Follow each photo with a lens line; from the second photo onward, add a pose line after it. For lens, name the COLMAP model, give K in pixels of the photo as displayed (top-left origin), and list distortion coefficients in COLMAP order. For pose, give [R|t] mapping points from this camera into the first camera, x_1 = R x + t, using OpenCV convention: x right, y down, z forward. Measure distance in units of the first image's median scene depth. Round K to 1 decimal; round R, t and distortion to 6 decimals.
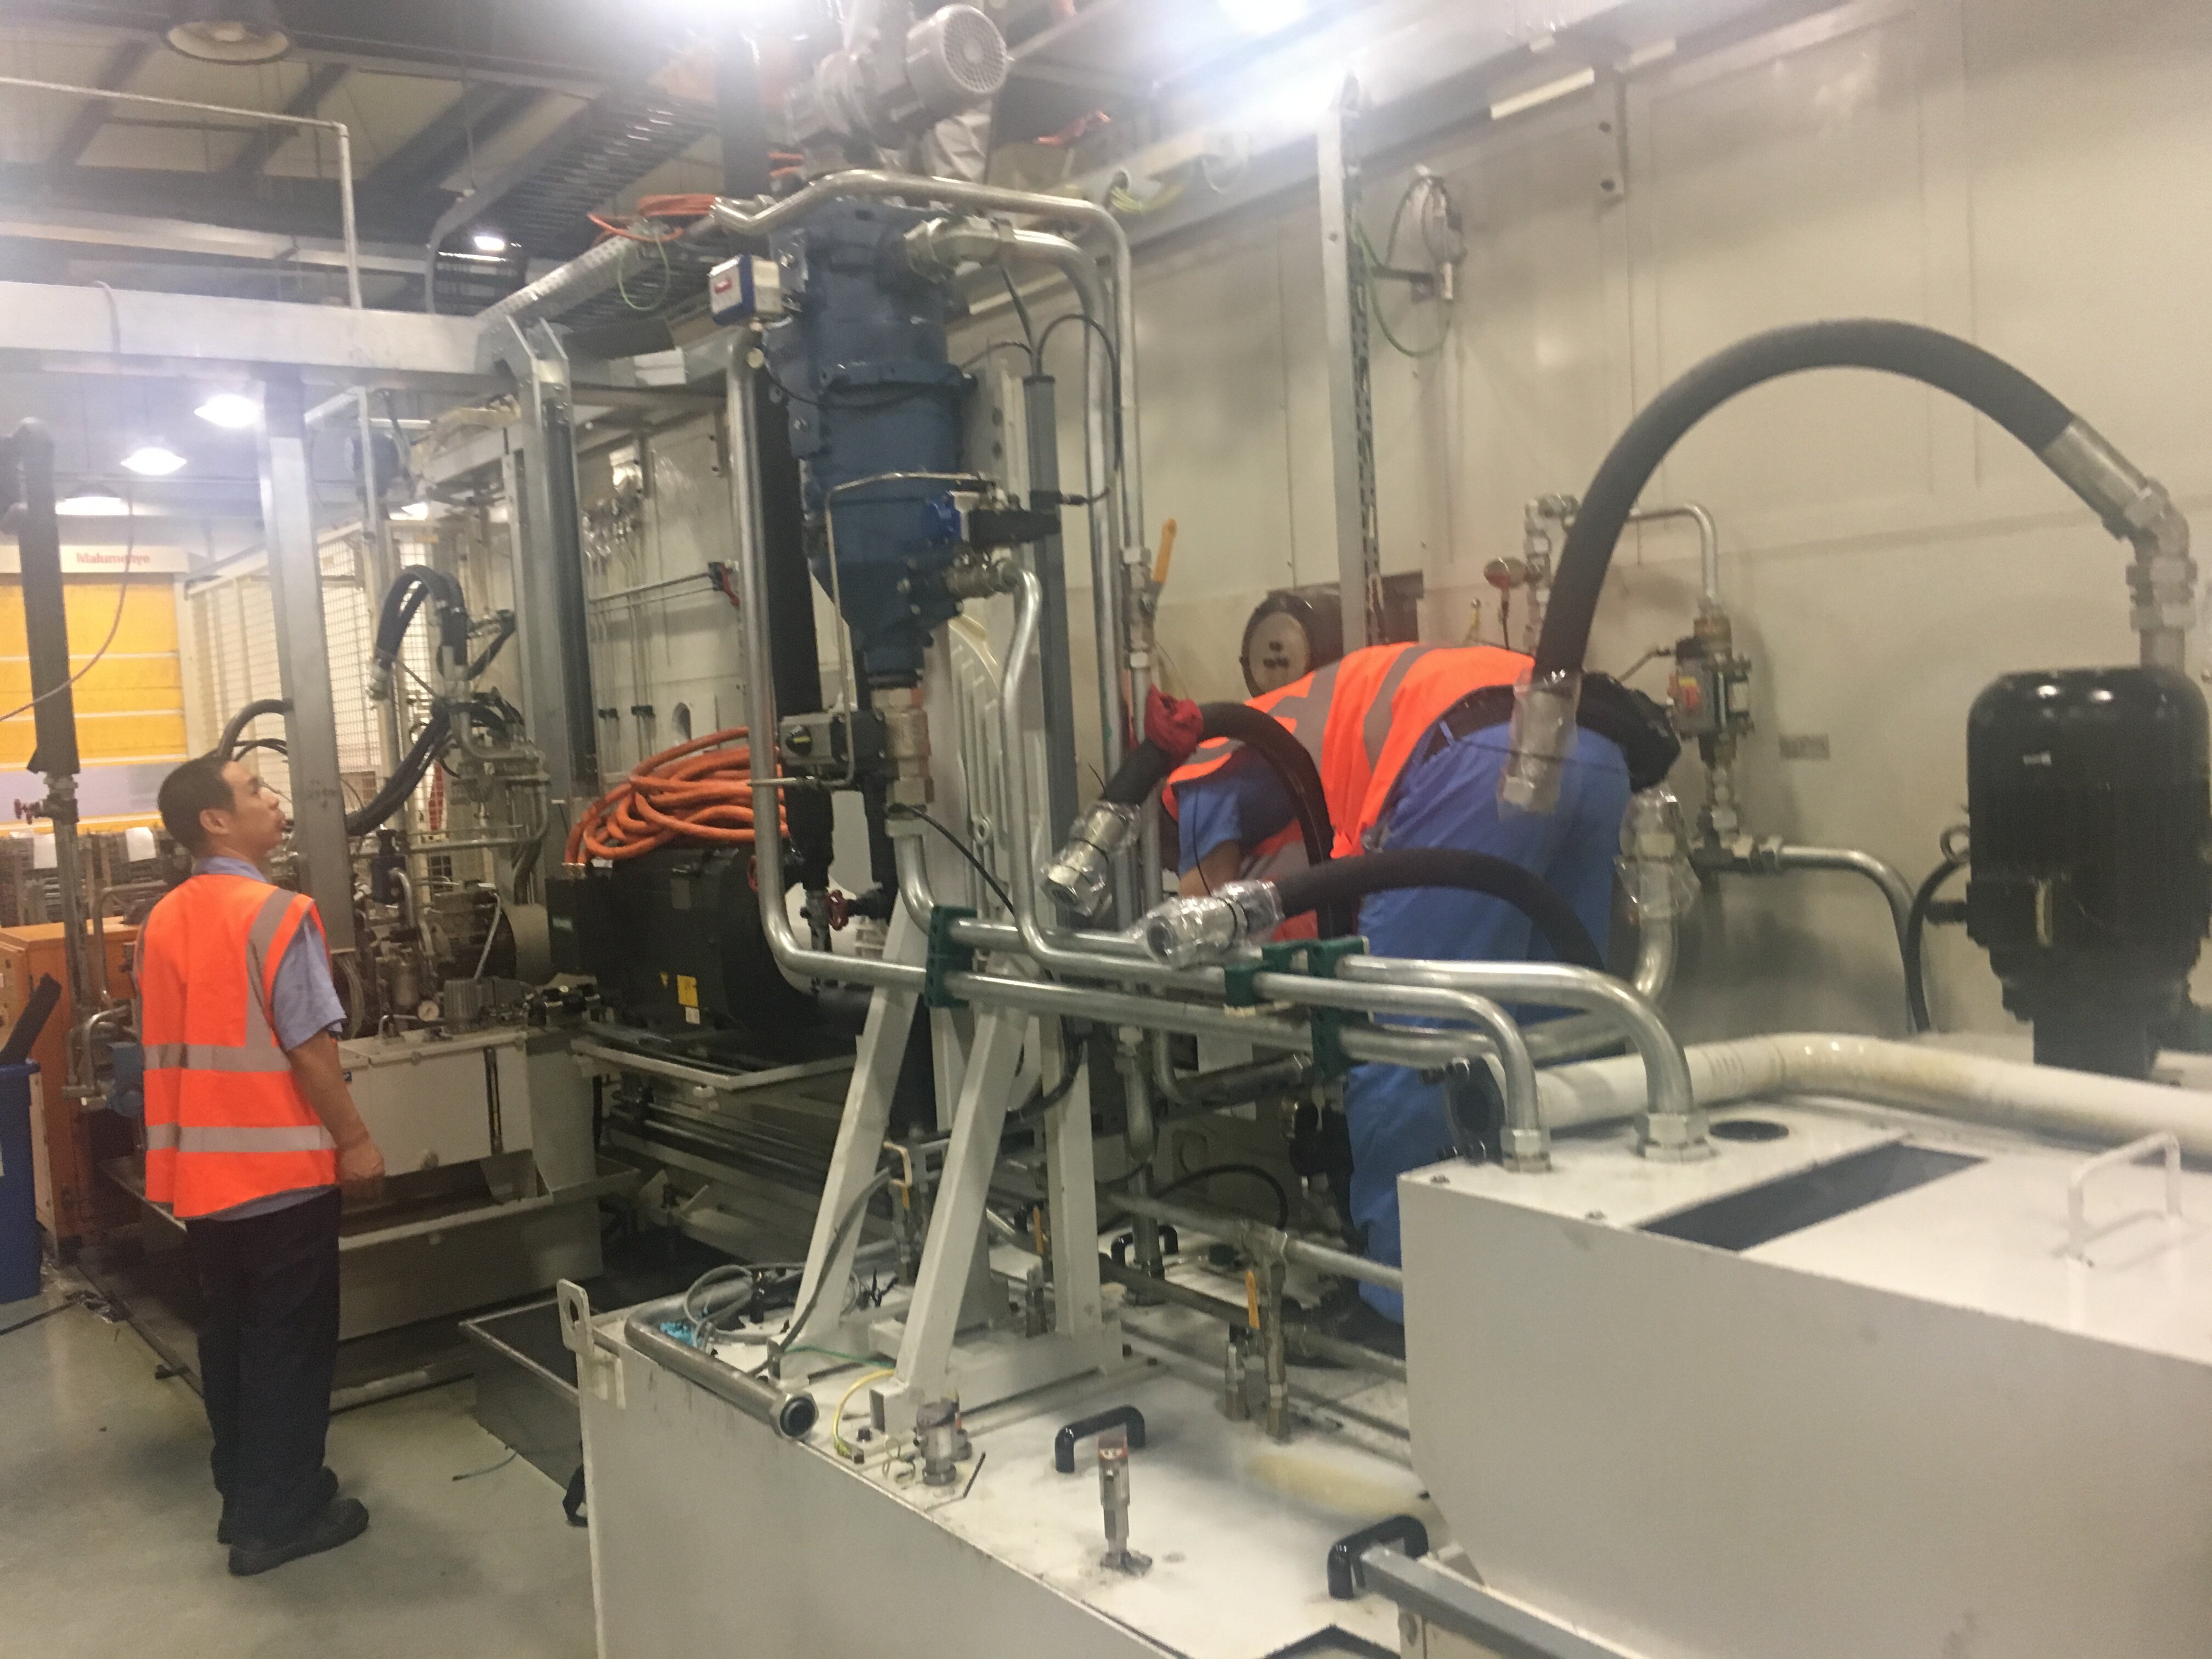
lens RADIAL K [[1868.9, 0, 1105.2], [0, 1868.9, 831.5], [0, 0, 1]] dist [0.059236, -0.061831]
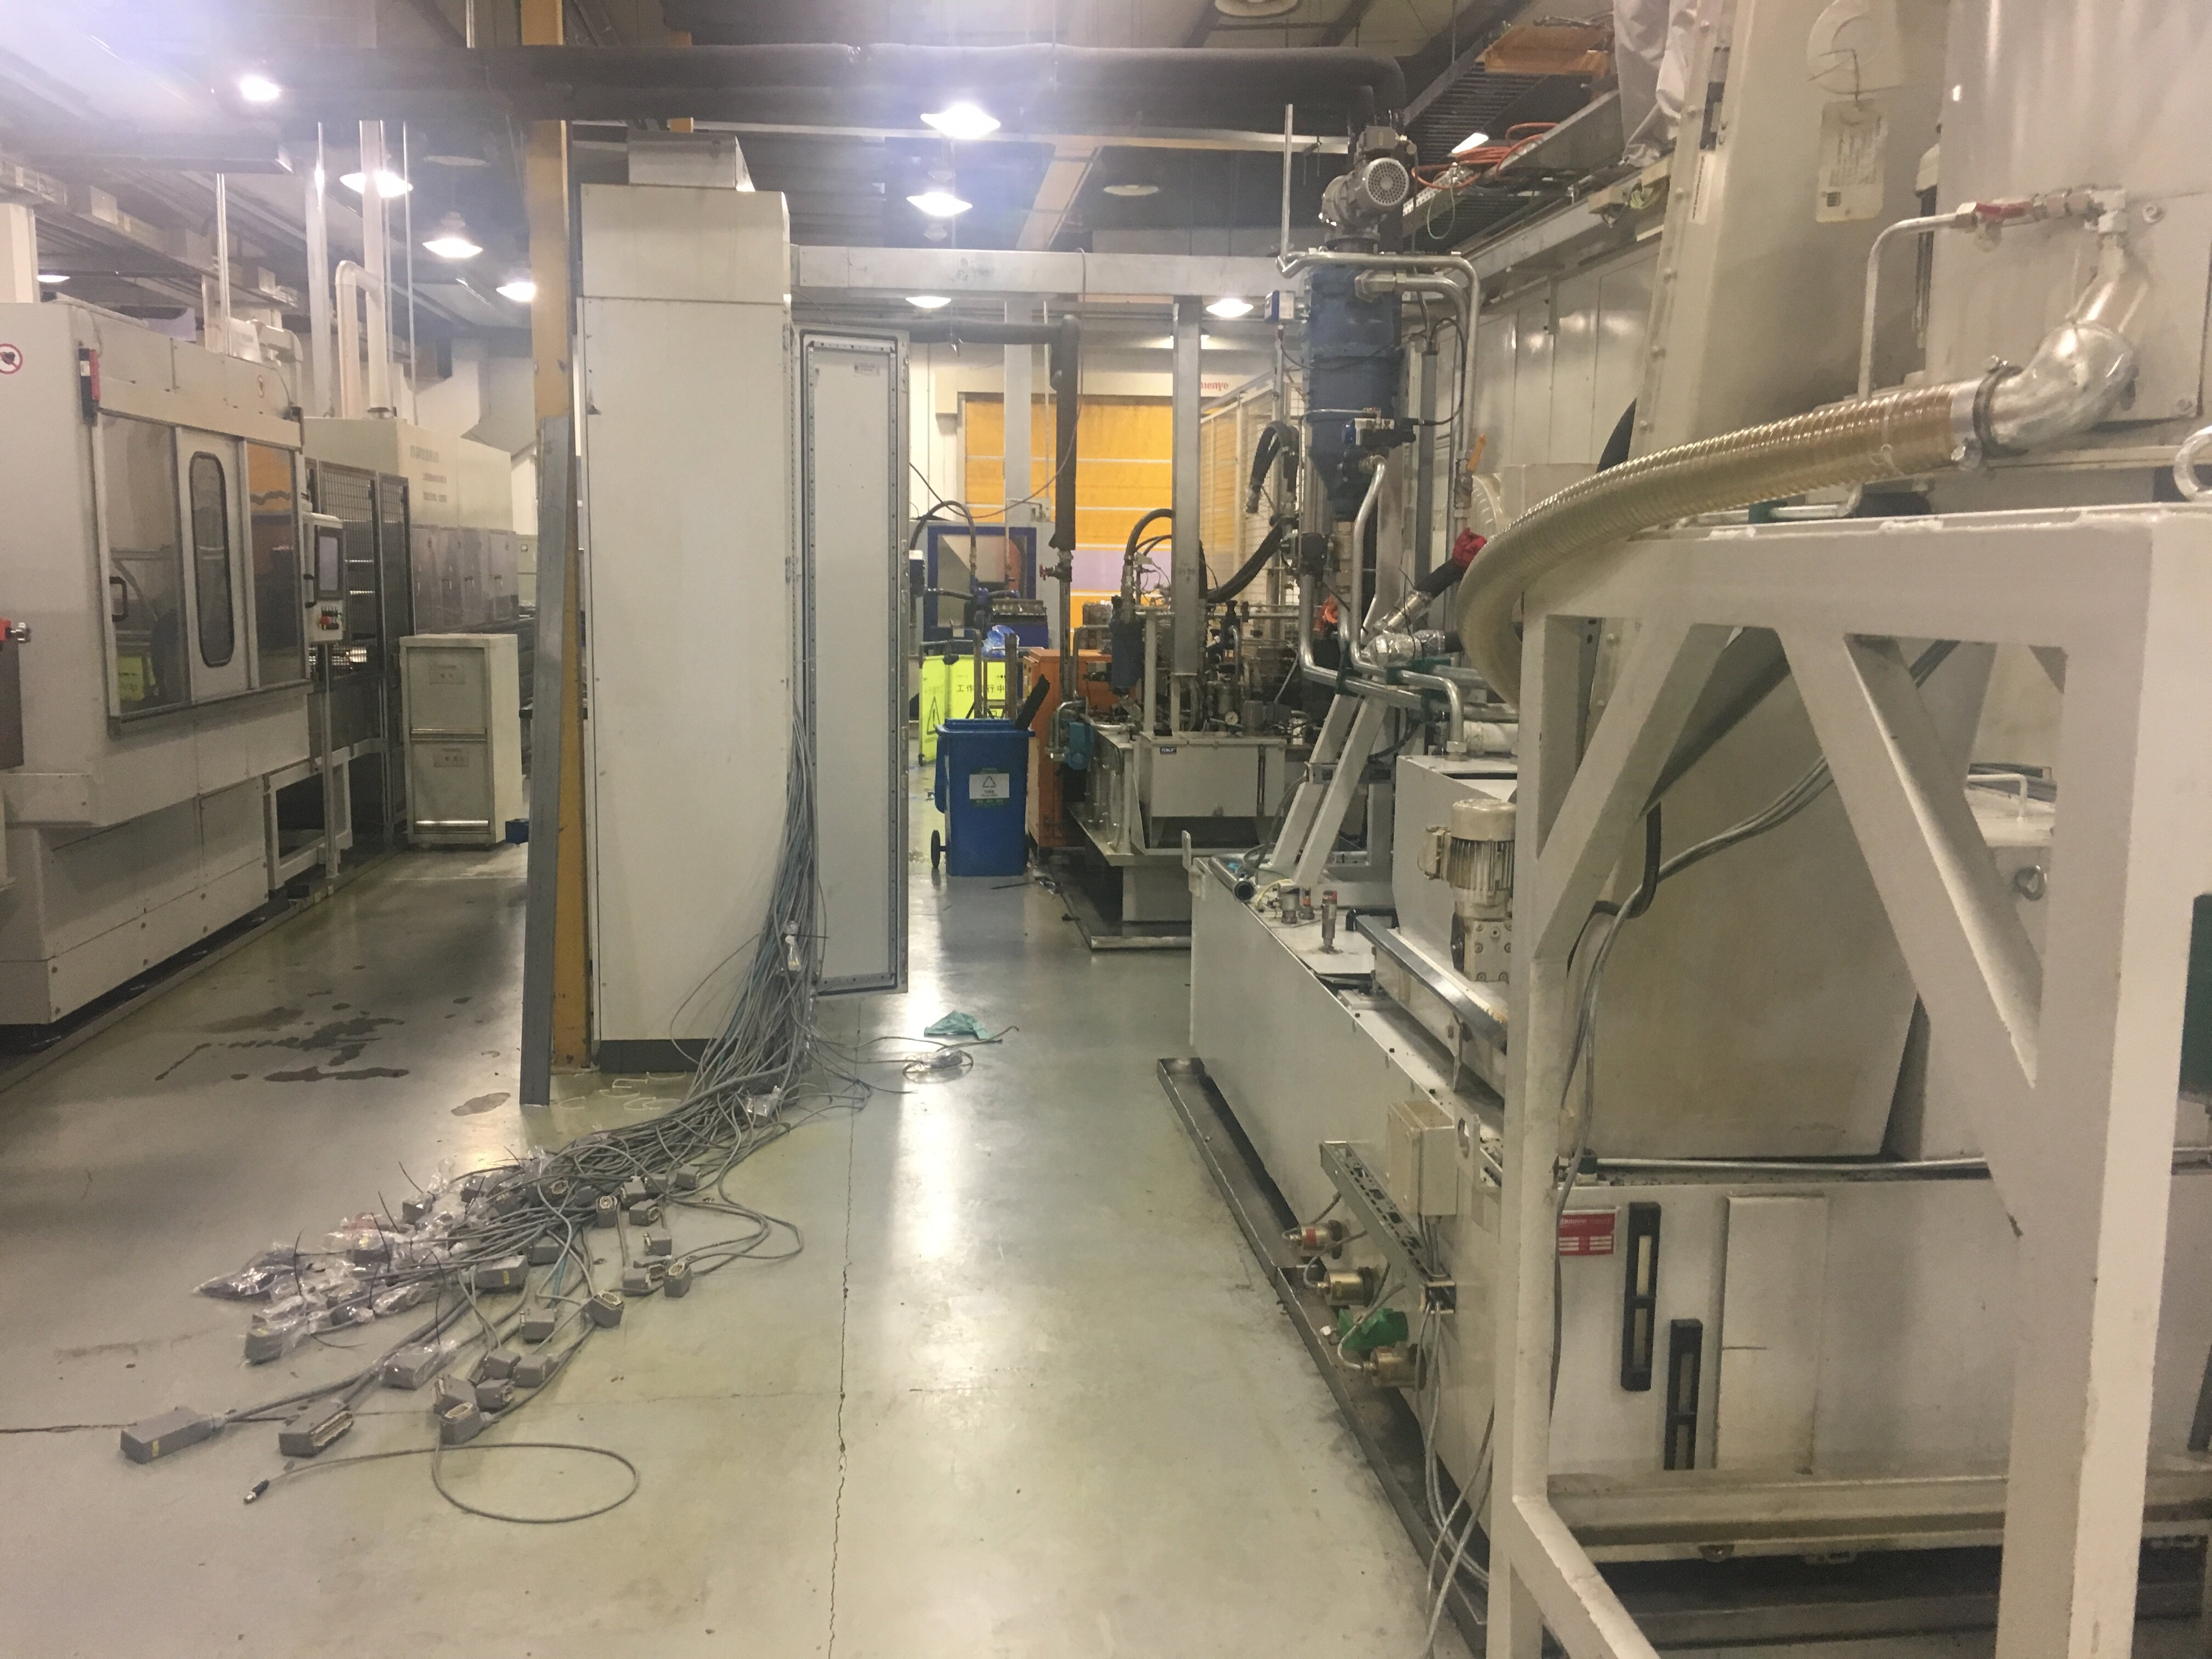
lens RADIAL K [[1868.9, 0, 1105.3], [0, 1868.9, 823.6], [0, 0, 1]] dist [0.059236, -0.061831]
pose [[0.850105, 0.141738, -0.507181, 0.345329], [-0.096216, 0.988691, 0.115031, 0.014565], [0.517750, -0.048989, 0.854128, -0.370146]]
